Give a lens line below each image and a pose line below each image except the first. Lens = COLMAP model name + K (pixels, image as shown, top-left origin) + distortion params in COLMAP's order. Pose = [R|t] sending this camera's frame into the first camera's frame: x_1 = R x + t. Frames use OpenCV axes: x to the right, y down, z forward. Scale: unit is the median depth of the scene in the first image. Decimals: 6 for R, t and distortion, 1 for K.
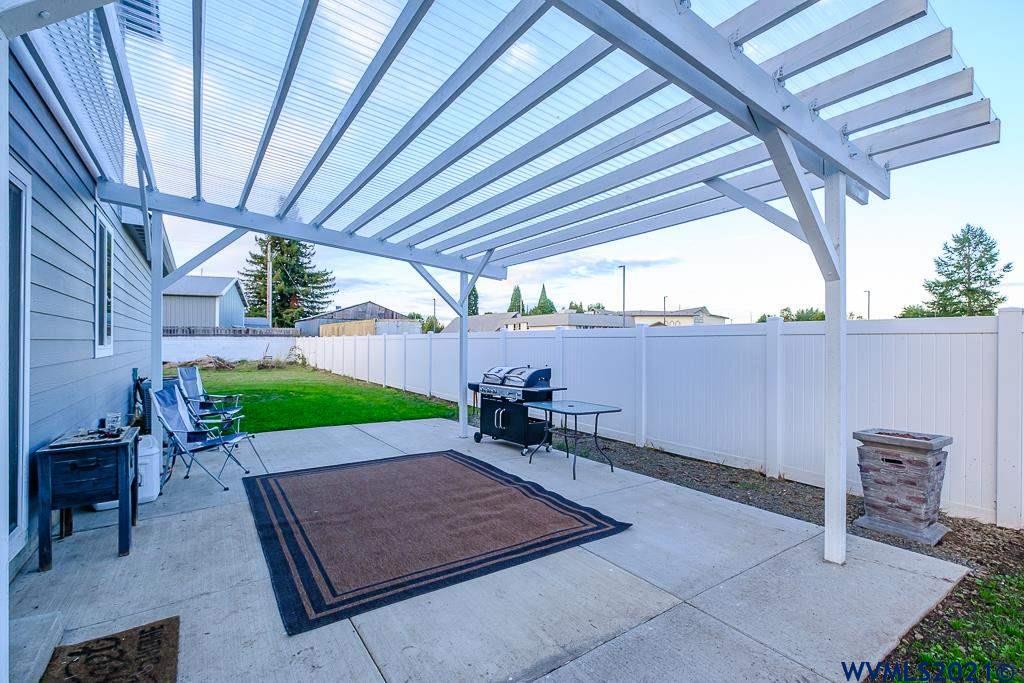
lens RADIAL K [[449.4, 0, 512.1], [0, 449.4, 336.9], [0, 0, 1]] dist [-0.001129, 0.000071]
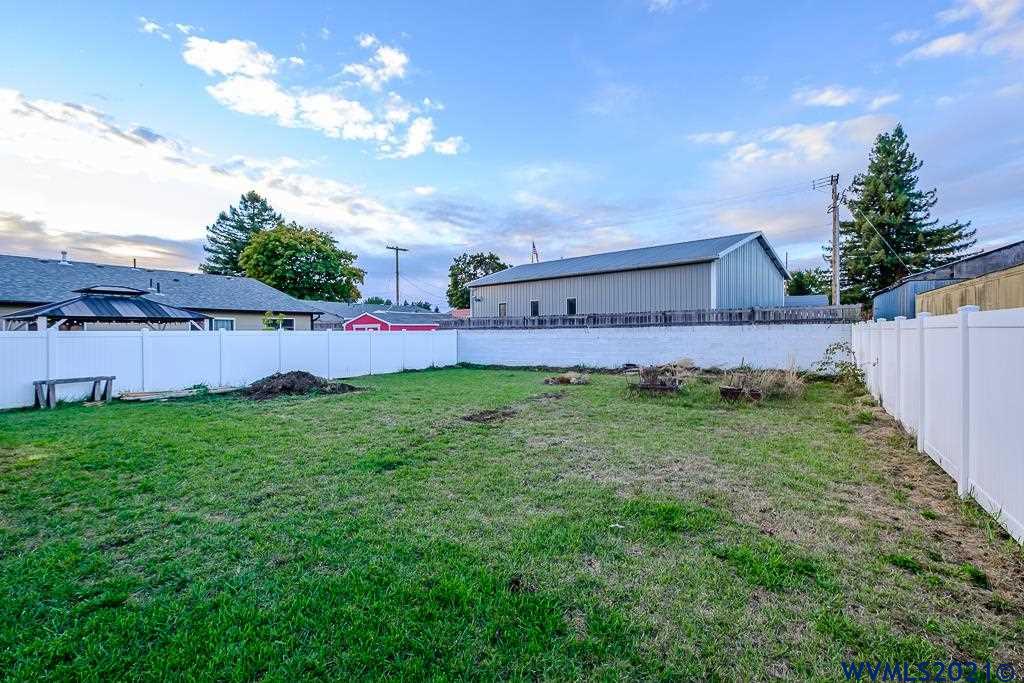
lens RADIAL K [[449.4, 0, 523.4], [0, 449.4, 340.0], [0, 0, 1]] dist [-0.001129, 0.000071]
pose [[0.391156, 0.010013, -0.920270, -0.053229], [0.019513, 0.999626, 0.019171, 0.000667], [0.920117, -0.025456, 0.390814, 0.147445]]
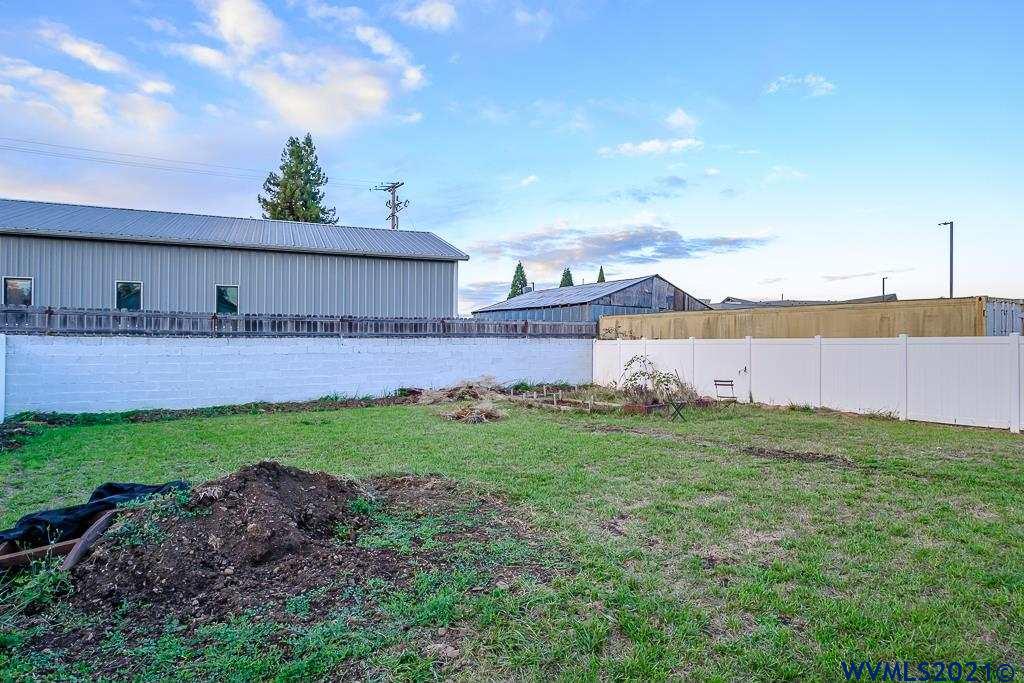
lens RADIAL K [[579.1, 0, 483.1], [0, 579.1, 334.7], [0, 0, 1]] dist [-0.005876, 0.000760]
pose [[0.998923, 0.002227, -0.046350, -0.171028], [-0.002422, 0.999989, -0.004137, -0.000363], [0.046341, 0.004244, 0.998917, 0.092557]]
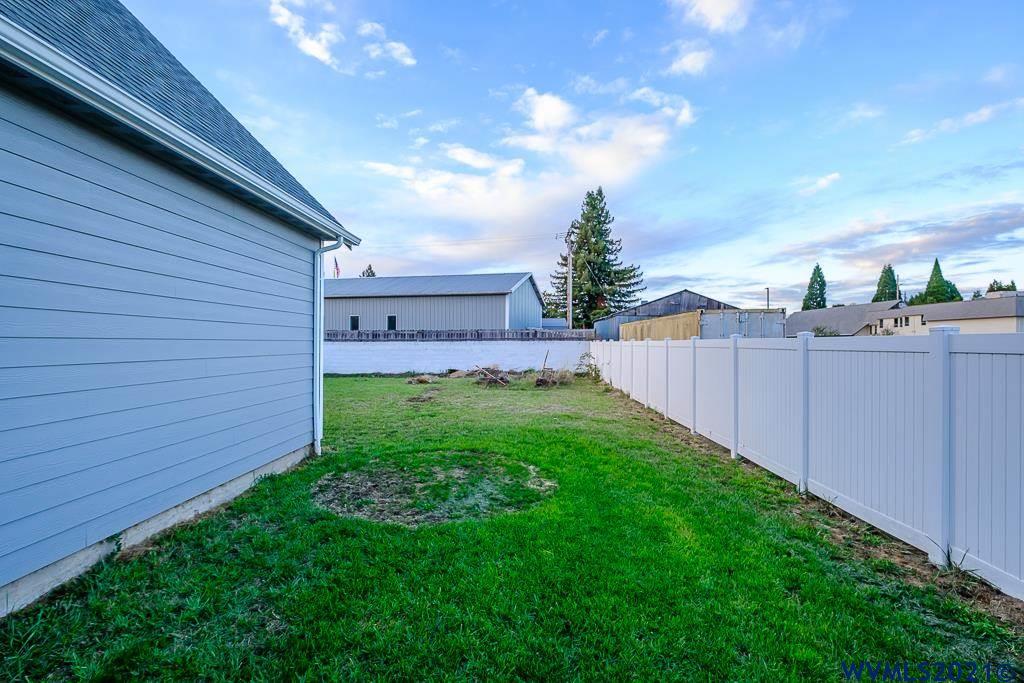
lens RADIAL K [[476.8, 0, 521.2], [0, 476.8, 351.2], [0, 0, 1]] dist [0.043651, 0.000411]
pose [[0.810075, 0.008221, -0.586268, -0.028165], [0.007901, 0.999658, 0.024936, -0.000907], [0.586273, -0.024832, 0.809733, 0.078967]]
